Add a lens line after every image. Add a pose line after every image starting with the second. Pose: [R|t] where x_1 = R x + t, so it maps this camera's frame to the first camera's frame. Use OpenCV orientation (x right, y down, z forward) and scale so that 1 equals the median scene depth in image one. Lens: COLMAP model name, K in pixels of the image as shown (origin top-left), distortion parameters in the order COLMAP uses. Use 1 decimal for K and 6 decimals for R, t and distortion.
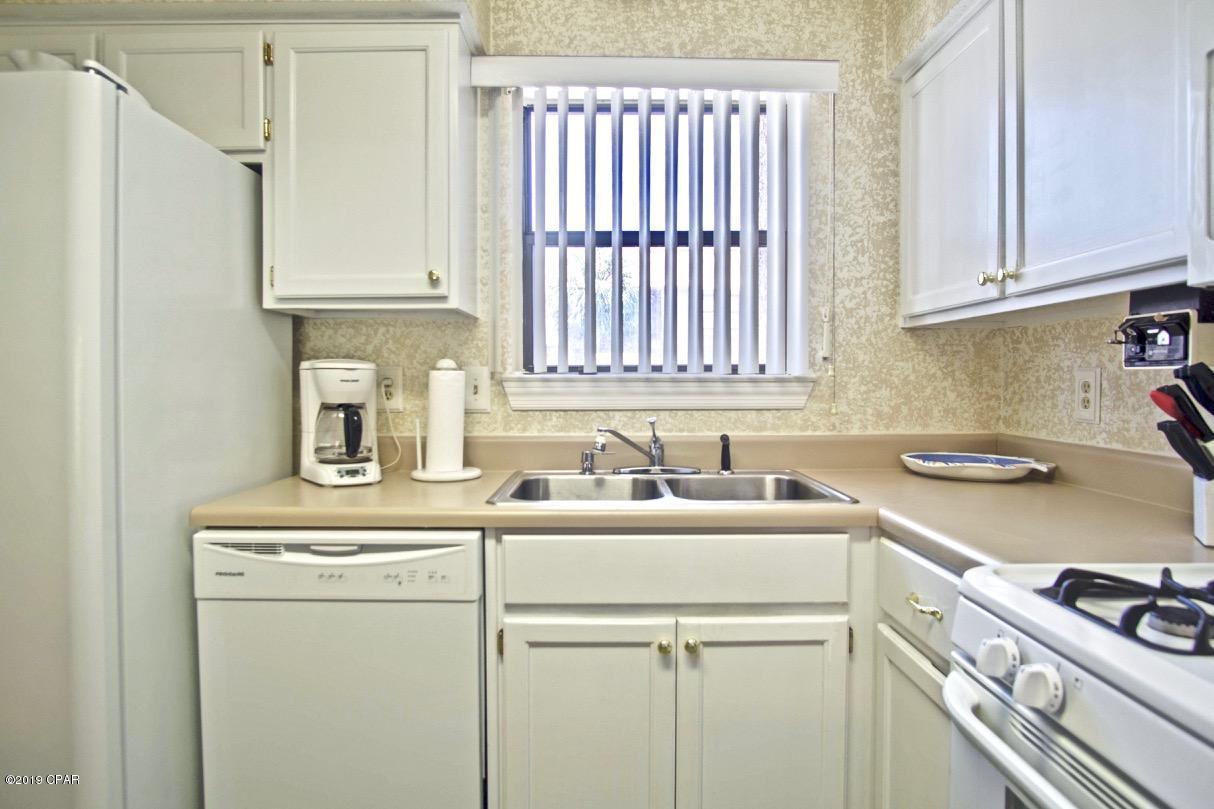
lens RADIAL K [[680.0, 0, 609.8], [0, 680.0, 389.6], [0, 0, 1]] dist [-0.032620, 0.000504]
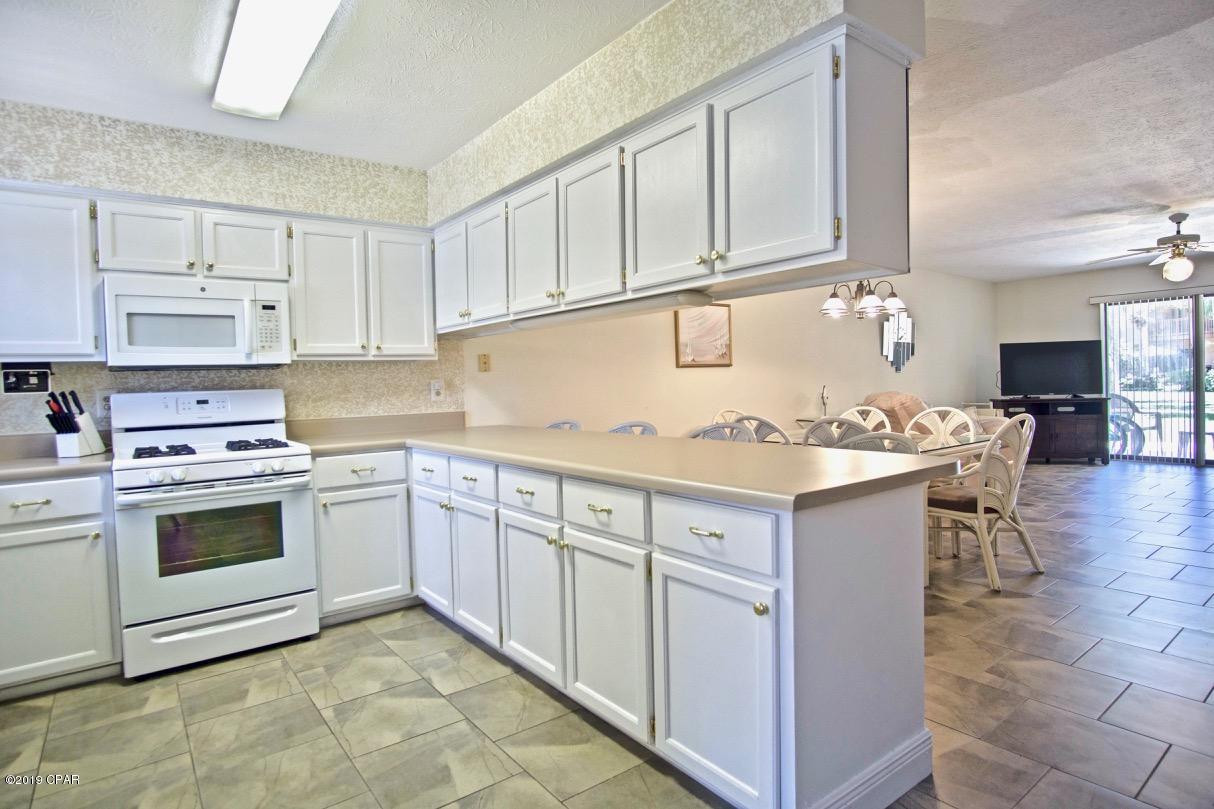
lens RADIAL K [[655.5, 0, 605.4], [0, 655.5, 395.7], [0, 0, 1]] dist [-0.037917, 0.012424]
pose [[-0.602925, -0.000968, 0.797798, -1.523569], [0.041161, 0.998630, 0.032319, -0.008451], [-0.796736, 0.052324, -0.602059, 0.496055]]
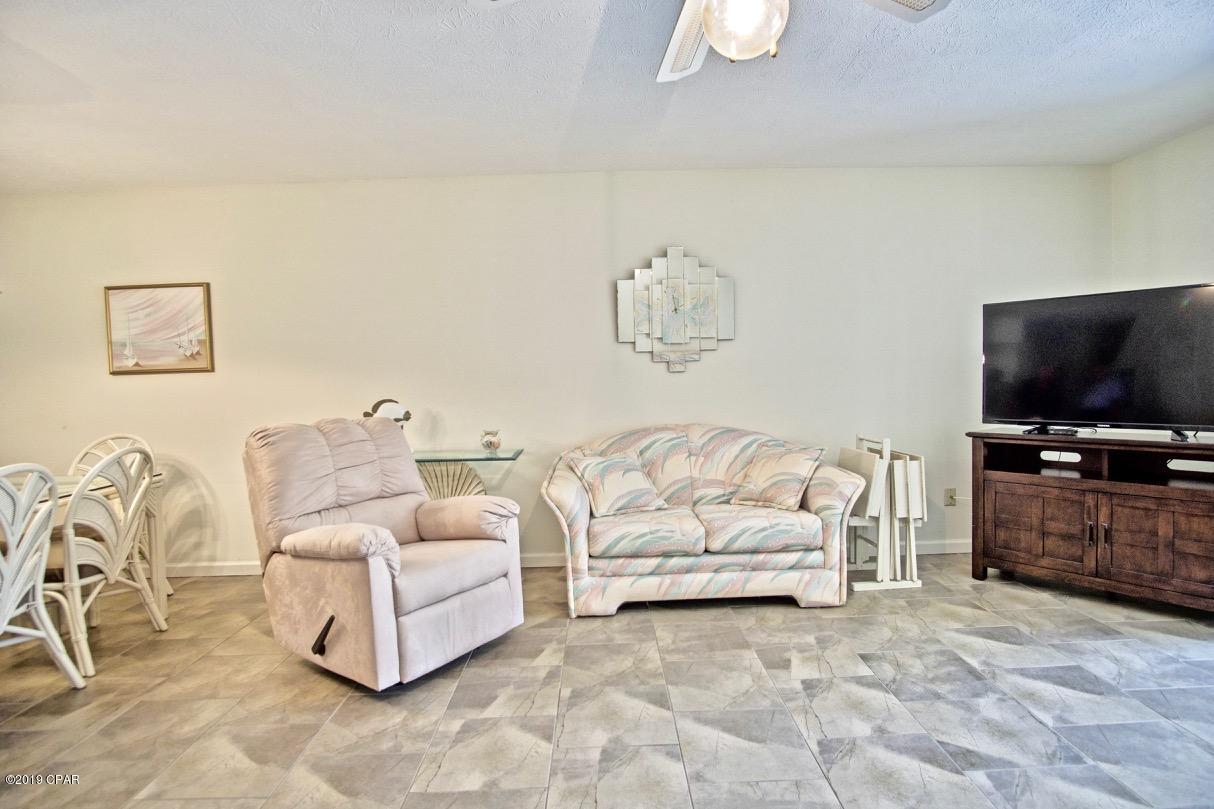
lens RADIAL K [[655.5, 0, 605.4], [0, 655.5, 395.7], [0, 0, 1]] dist [-0.037917, 0.012424]
pose [[-0.006592, -0.030049, 0.999527, -1.567536], [0.044856, 0.998533, 0.030315, 0.053075], [-0.998972, 0.045034, -0.005234, -3.219000]]
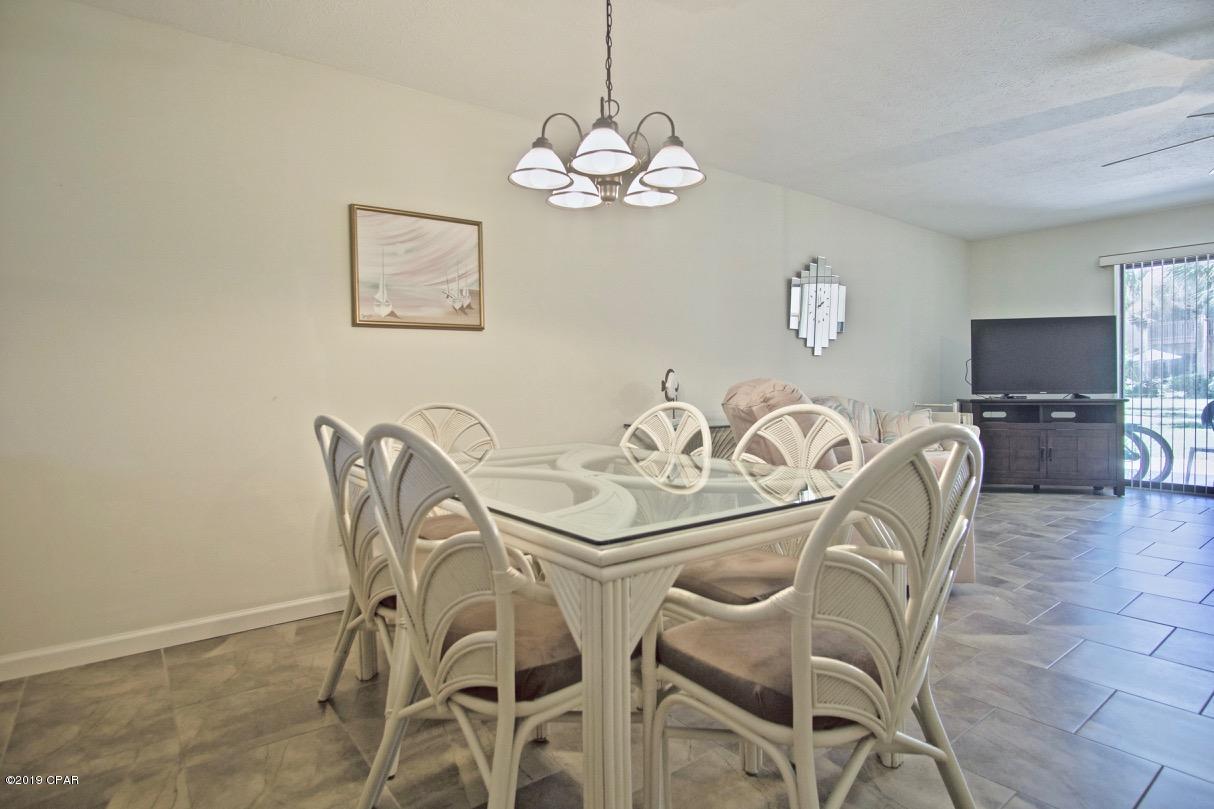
lens RADIAL K [[655.5, 0, 605.4], [0, 655.5, 395.7], [0, 0, 1]] dist [-0.037917, 0.012424]
pose [[-0.607533, -0.012332, 0.794199, -1.020752], [0.024397, 0.999118, 0.034177, 0.106251], [-0.793920, 0.040140, -0.606696, -1.059785]]
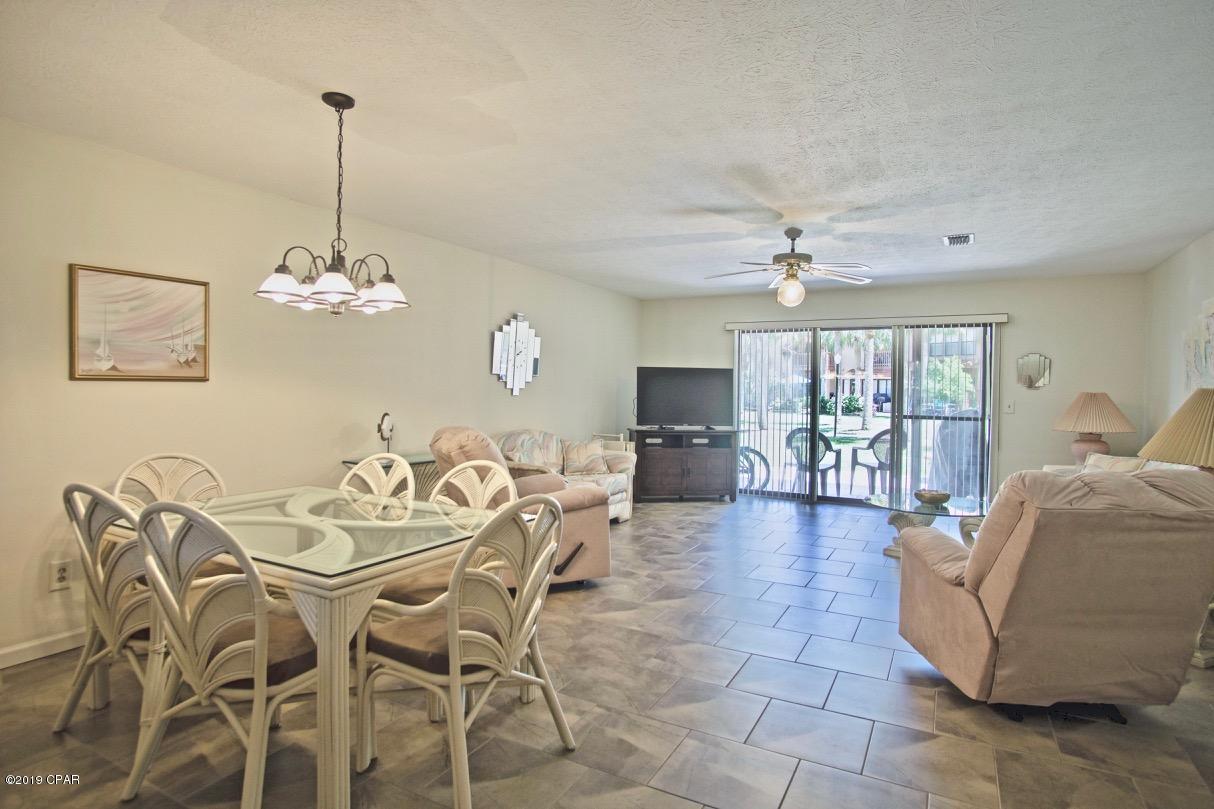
lens RADIAL K [[655.5, 0, 605.4], [0, 655.5, 395.7], [0, 0, 1]] dist [-0.037917, 0.012424]
pose [[-0.875932, -0.019205, 0.482052, -1.374048], [-0.007268, 0.999619, 0.026619, -0.039733], [-0.482380, 0.019813, -0.875738, -0.760807]]
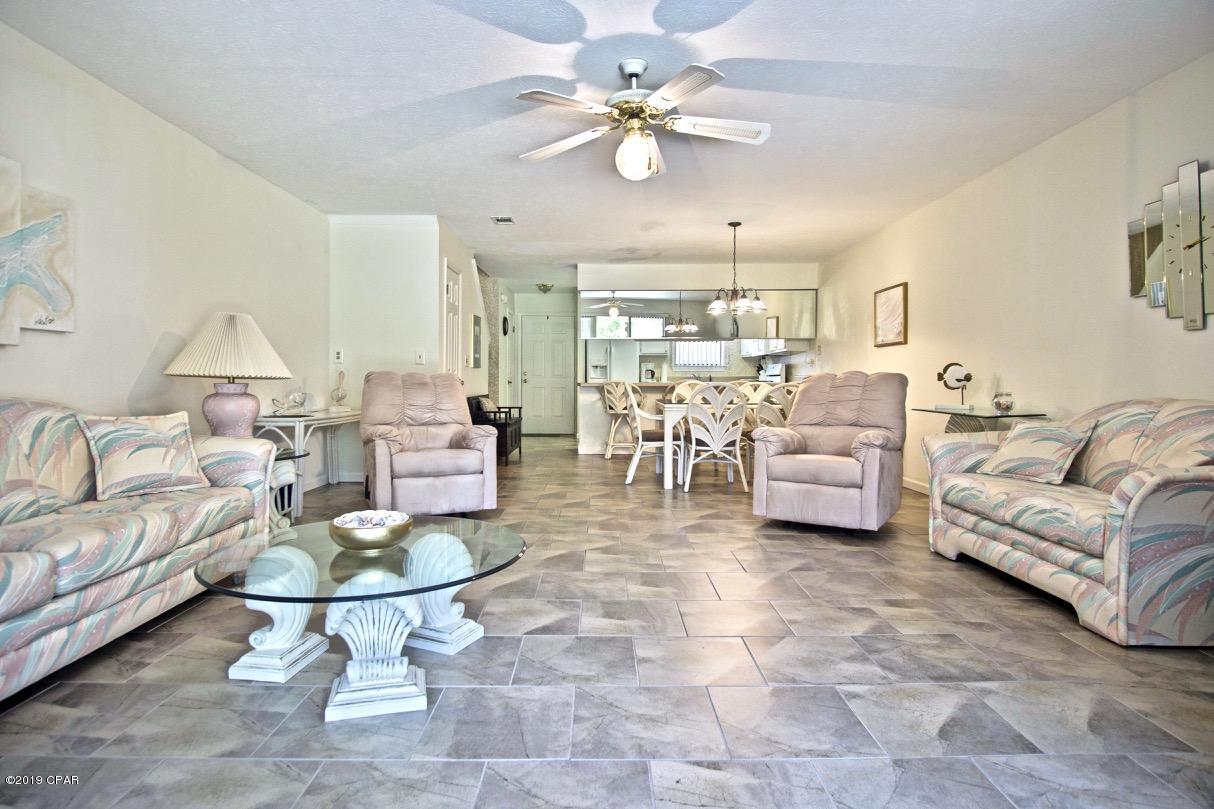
lens RADIAL K [[655.5, 0, 605.4], [0, 655.5, 395.7], [0, 0, 1]] dist [-0.037917, 0.012424]
pose [[0.999984, 0.000964, 0.005612, -0.851633], [-0.001022, 0.999947, 0.010280, 0.201329], [-0.005601, -0.010285, 0.999931, -5.090451]]
